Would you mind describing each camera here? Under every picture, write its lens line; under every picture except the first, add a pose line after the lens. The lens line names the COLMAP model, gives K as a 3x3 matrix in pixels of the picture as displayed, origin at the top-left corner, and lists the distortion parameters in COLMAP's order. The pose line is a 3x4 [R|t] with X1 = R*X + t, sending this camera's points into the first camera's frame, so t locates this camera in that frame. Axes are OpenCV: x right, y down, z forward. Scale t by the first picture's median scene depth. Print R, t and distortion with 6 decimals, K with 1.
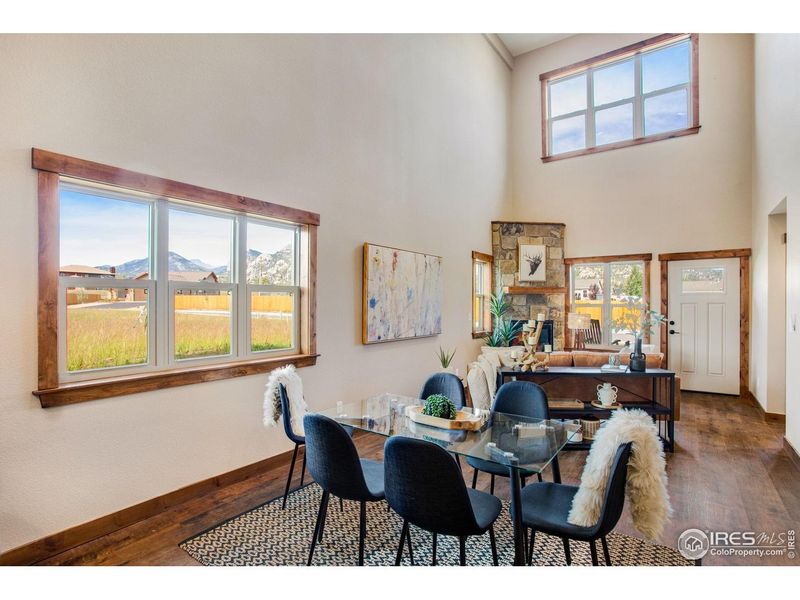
lens RADIAL K [[421.0, 0, 393.1], [0, 421.0, 297.7], [0, 0, 1]] dist [-0.032126, 0.012428]
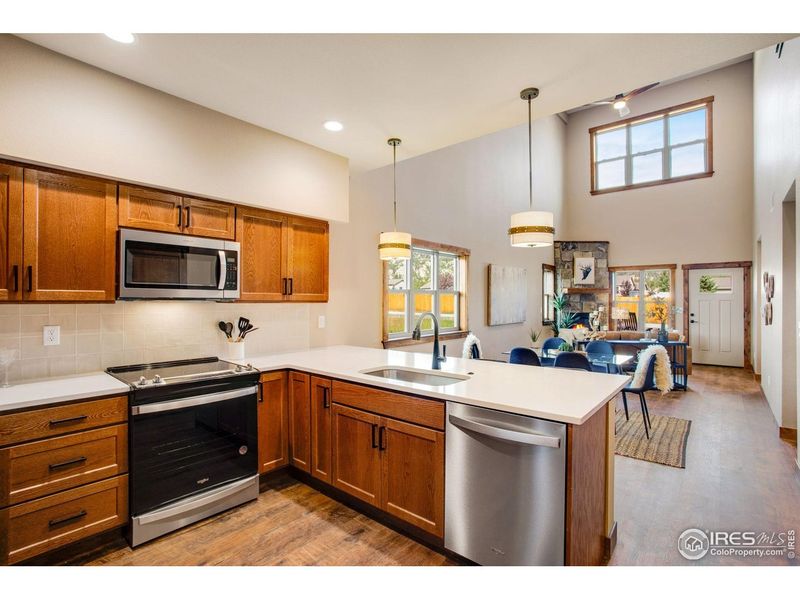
lens RADIAL K [[392.5, 0, 400.4], [0, 392.5, 294.0], [0, 0, 1]] dist [-0.017894, 0.011790]
pose [[0.997111, -0.002438, -0.075921, -0.184806], [0.002373, 0.999997, -0.000947, -0.008412], [0.075923, 0.000764, 0.997113, -0.344877]]
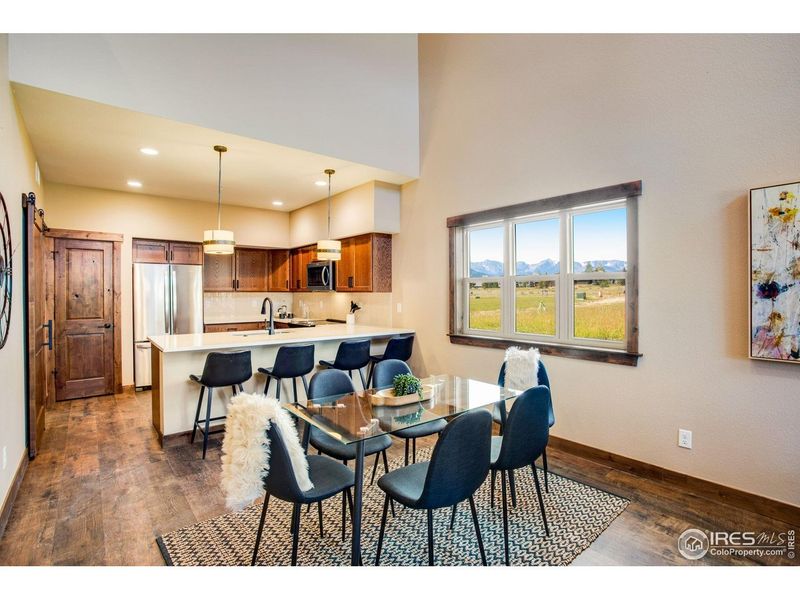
lens RADIAL K [[421.0, 0, 410.0], [0, 421.0, 287.0], [0, 0, 1]] dist [-0.032126, 0.012428]
pose [[-0.275289, -0.000970, -0.961361, 0.379868], [0.024186, 0.999676, -0.007935, 0.000337], [0.961057, -0.025436, -0.275176, 0.427938]]
